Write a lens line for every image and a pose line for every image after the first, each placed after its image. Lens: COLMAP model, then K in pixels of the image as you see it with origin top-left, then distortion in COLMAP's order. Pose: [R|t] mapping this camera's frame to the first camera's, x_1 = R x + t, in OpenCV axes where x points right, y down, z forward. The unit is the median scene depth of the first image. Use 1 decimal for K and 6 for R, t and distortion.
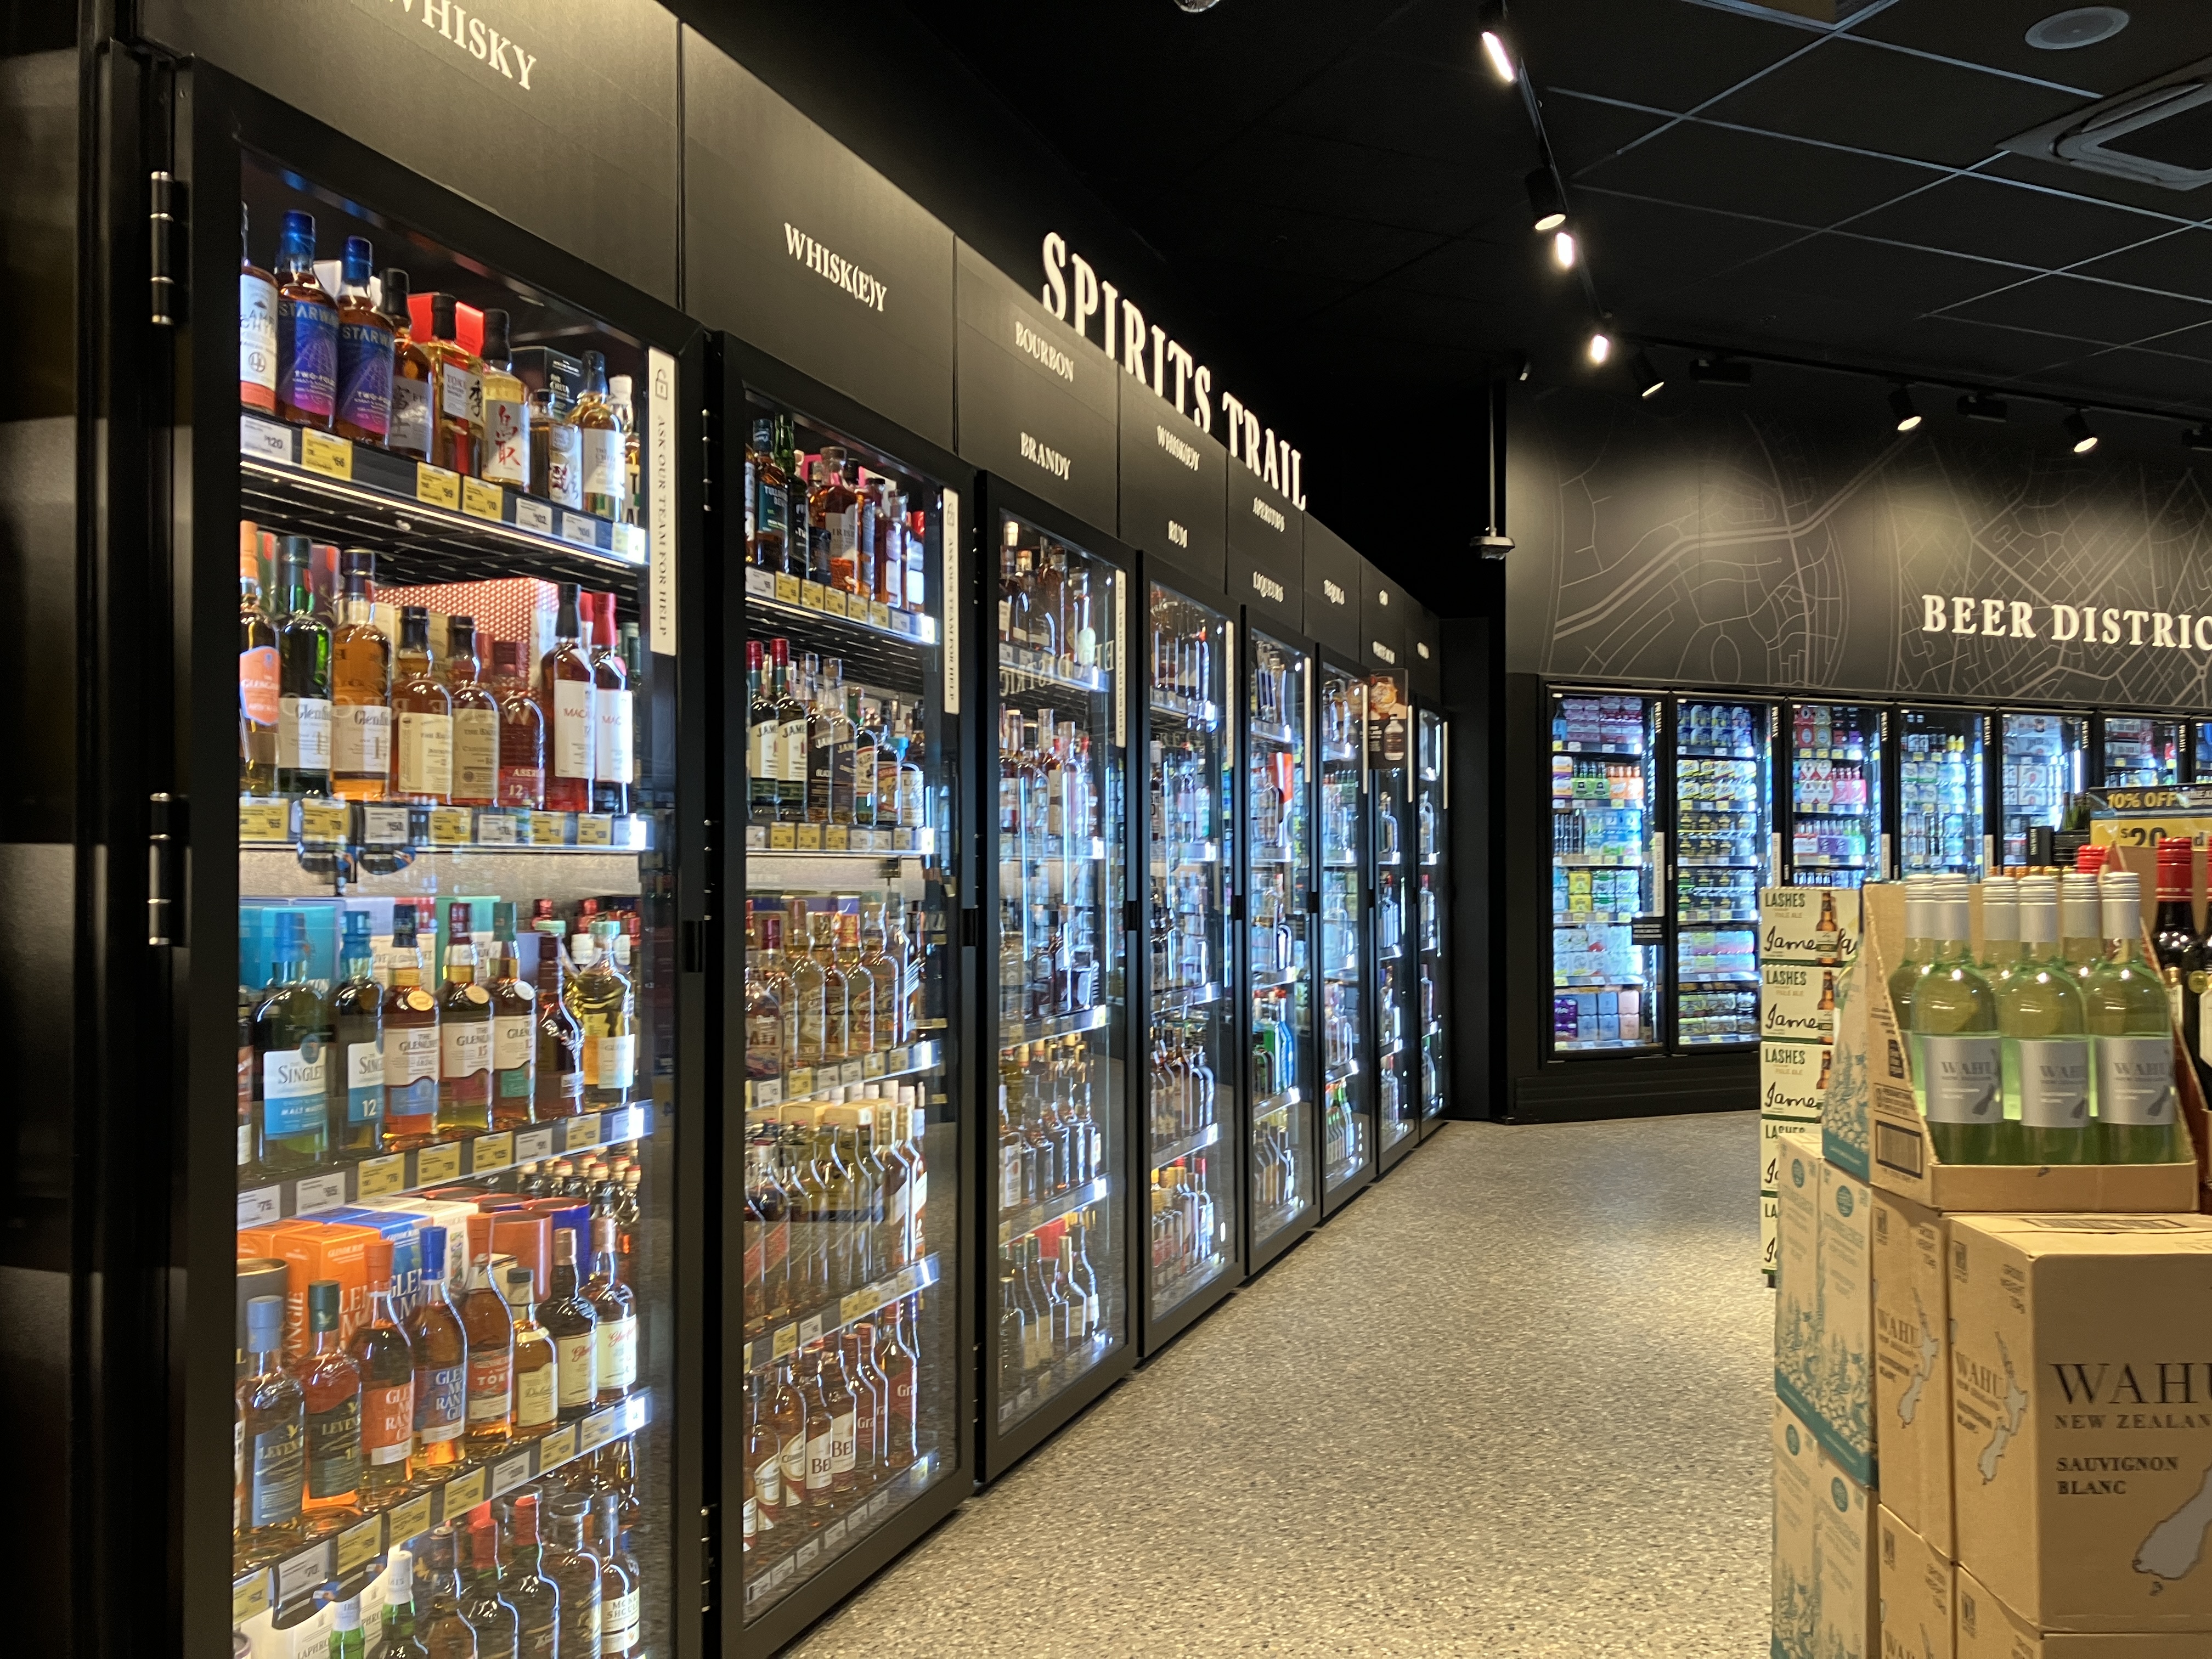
lens RADIAL K [[1837.7, 0, 1093.7], [0, 1837.7, 861.3], [0, 0, 1]] dist [0.015030, -0.005630]
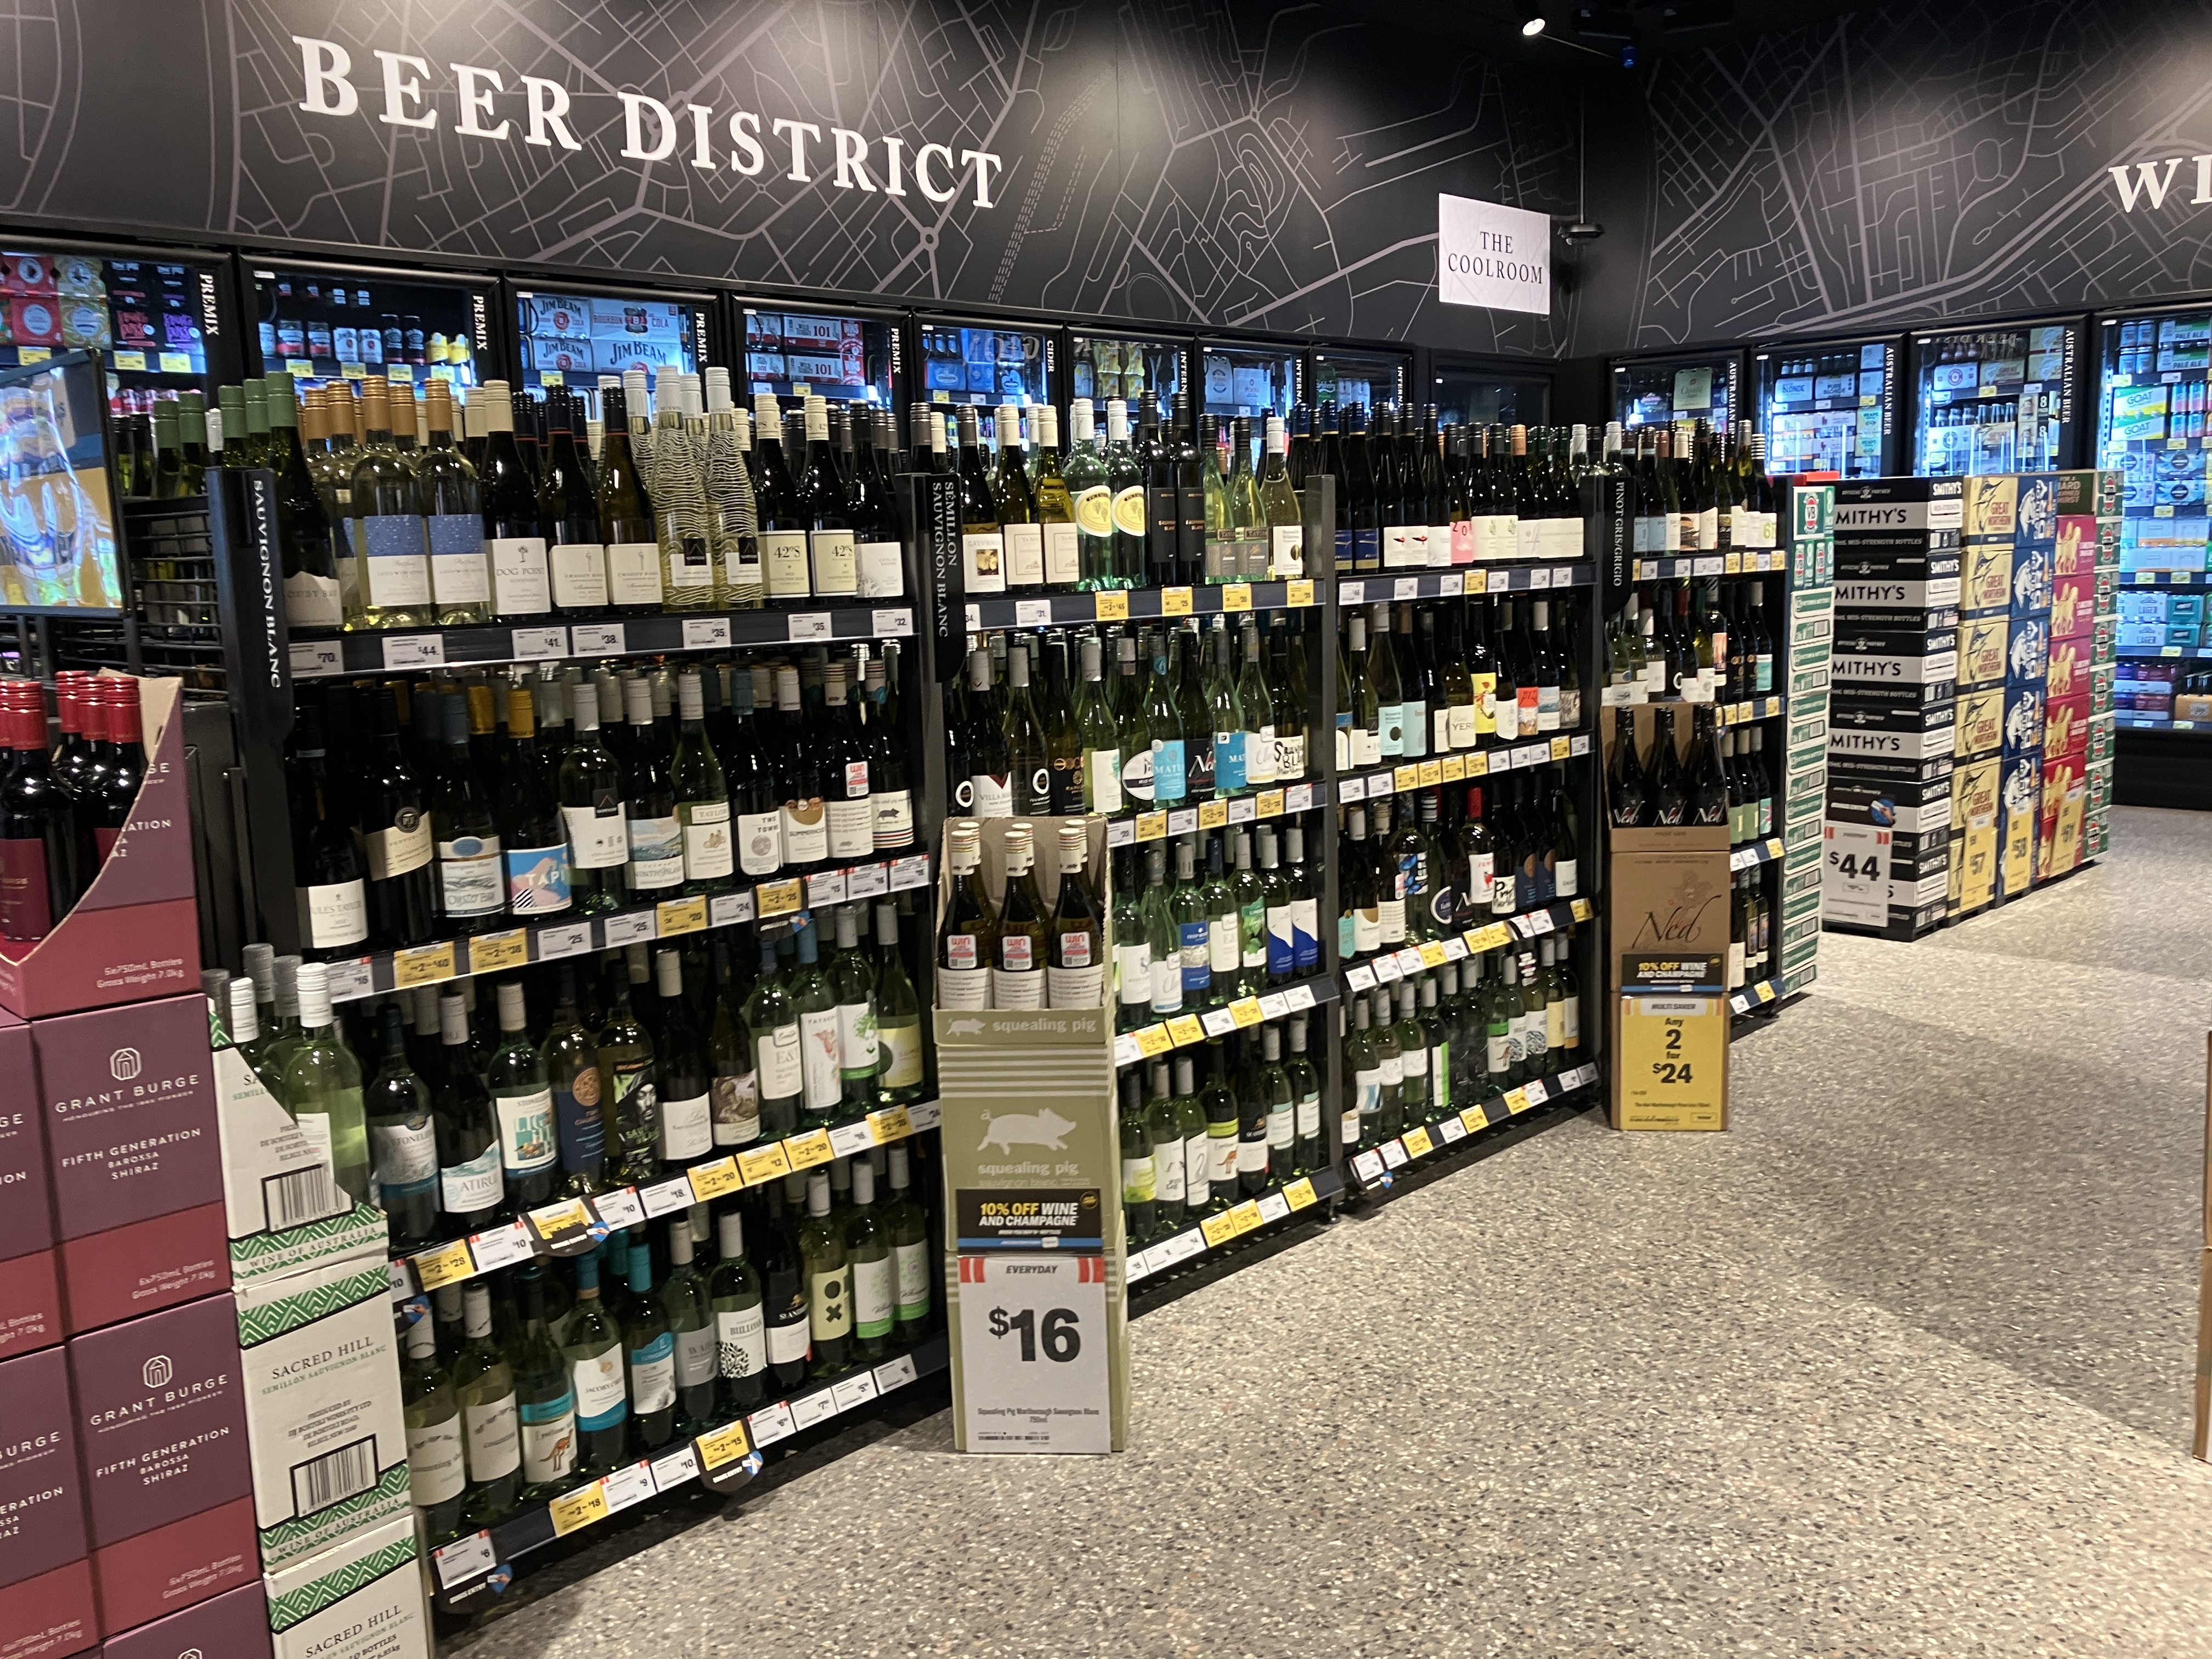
lens RADIAL K [[1857.1, 0, 1098.6], [0, 1857.1, 800.1], [0, 0, 1]] dist [0.006377, 0.007759]
pose [[0.932546, -0.072864, 0.353624, 0.491641], [0.022632, 0.989296, 0.144160, -0.007908], [-0.360342, -0.126432, 0.924212, 0.456985]]
